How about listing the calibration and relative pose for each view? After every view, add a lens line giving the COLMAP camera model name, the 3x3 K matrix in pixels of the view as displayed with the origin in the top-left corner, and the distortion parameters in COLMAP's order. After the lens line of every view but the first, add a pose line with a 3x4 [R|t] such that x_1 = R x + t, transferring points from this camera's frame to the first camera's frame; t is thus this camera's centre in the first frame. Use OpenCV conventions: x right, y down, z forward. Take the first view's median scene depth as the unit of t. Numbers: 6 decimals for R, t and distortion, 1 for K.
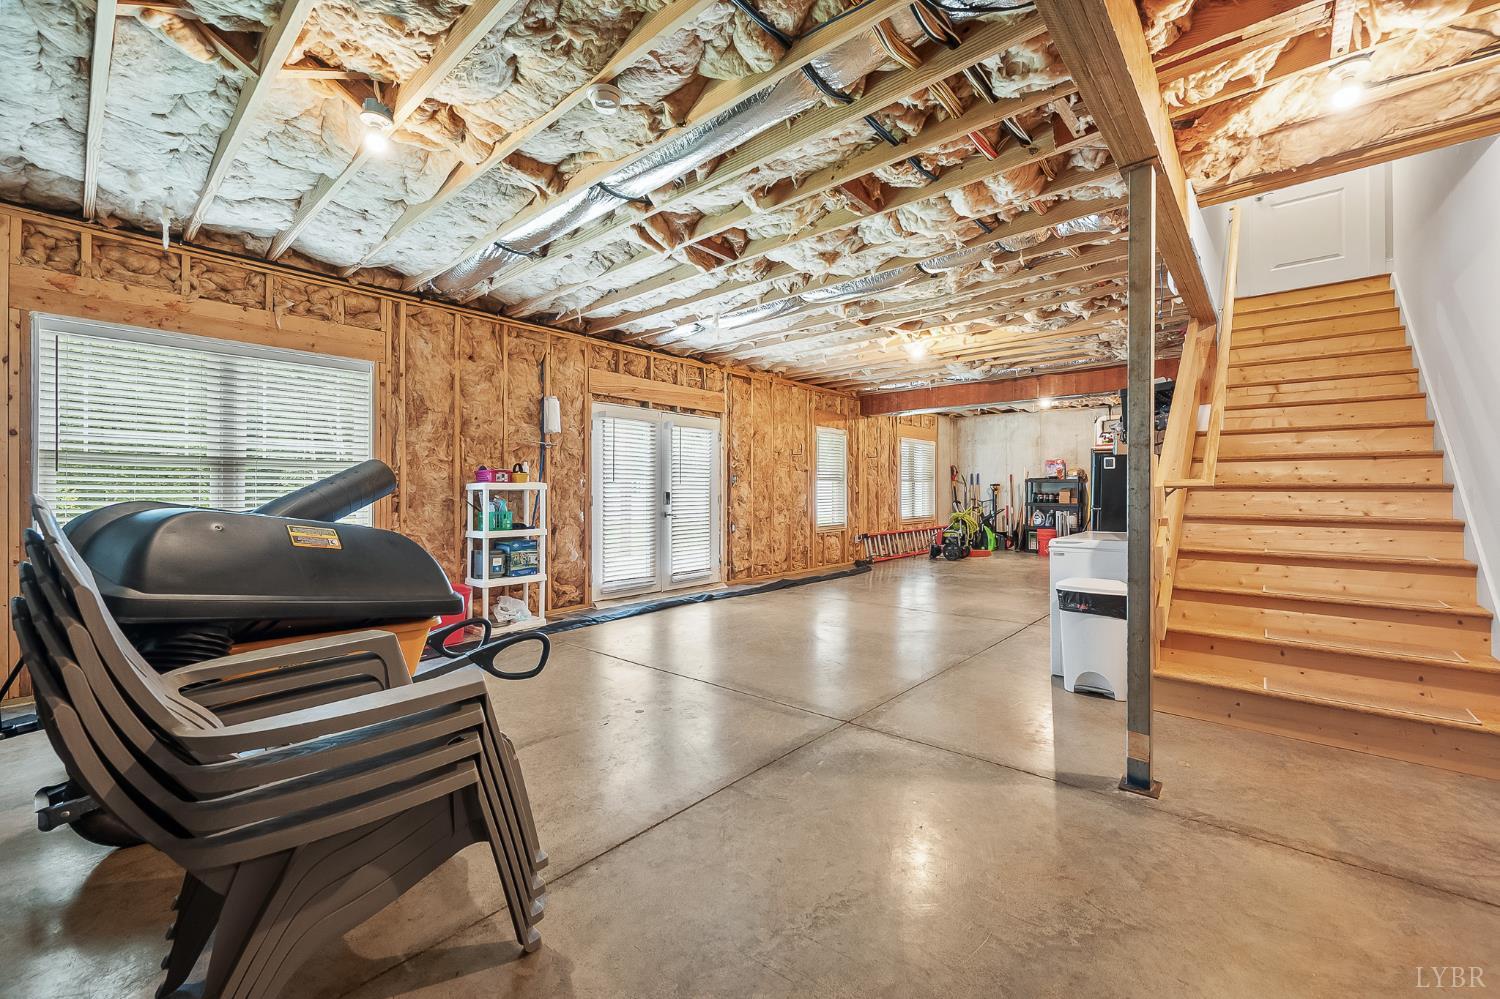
lens RADIAL K [[596.7, 0, 750.9], [0, 596.7, 496.2], [0, 0, 1]] dist [-0.002072, 0.000162]
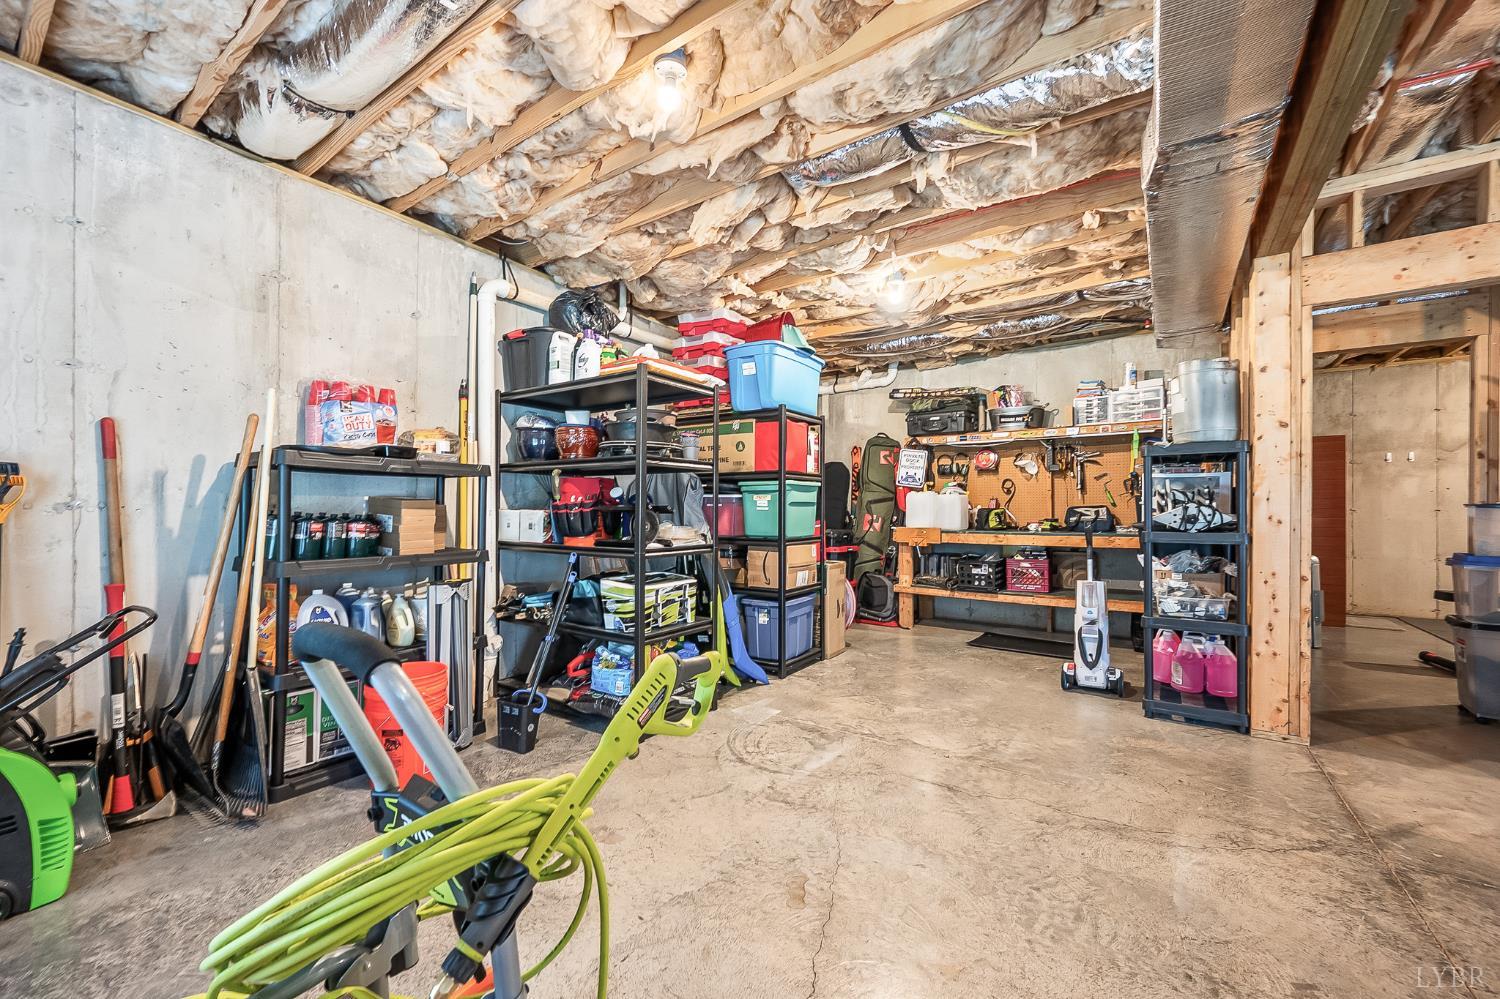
lens RADIAL K [[596.7, 0, 749.1], [0, 596.7, 503.9], [0, 0, 1]] dist [-0.002072, 0.000162]
pose [[-0.089345, 0.004890, 0.995989, 0.239395], [-0.003641, 0.999980, -0.005236, -0.009424], [-0.995994, -0.004094, -0.089326, 0.846436]]
